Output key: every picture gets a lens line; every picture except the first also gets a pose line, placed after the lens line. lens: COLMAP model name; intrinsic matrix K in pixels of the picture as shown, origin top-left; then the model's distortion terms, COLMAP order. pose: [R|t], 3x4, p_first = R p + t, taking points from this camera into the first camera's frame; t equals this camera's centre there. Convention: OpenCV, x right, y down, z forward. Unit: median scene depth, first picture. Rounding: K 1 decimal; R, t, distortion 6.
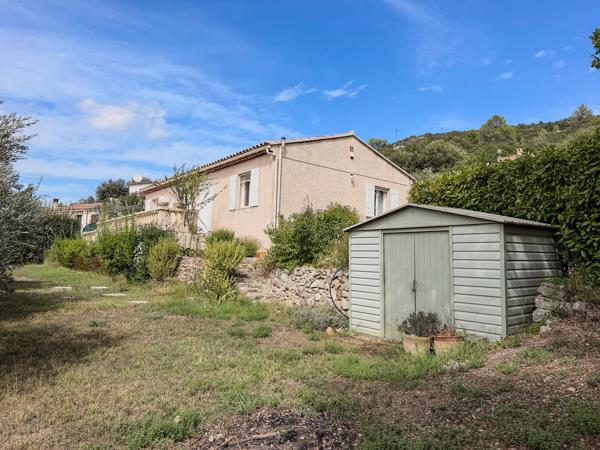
lens RADIAL K [[426.6, 0, 314.2], [0, 426.6, 225.7], [0, 0, 1]] dist [0.168661, -0.232566]
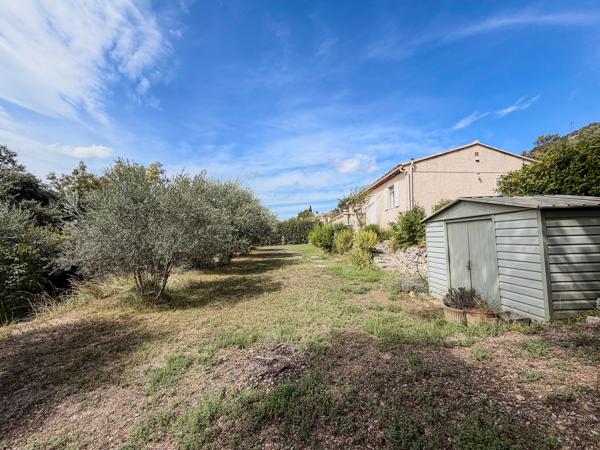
lens RADIAL K [[245.0, 0, 300.0], [0, 245.0, 225.0], [0, 0, 1]] dist [-0.001213, 0.000178]
pose [[0.783969, -0.064737, -0.617416, 0.250125], [0.079755, 0.996809, -0.003249, -0.007780], [0.615656, -0.046695, 0.786630, 0.148862]]
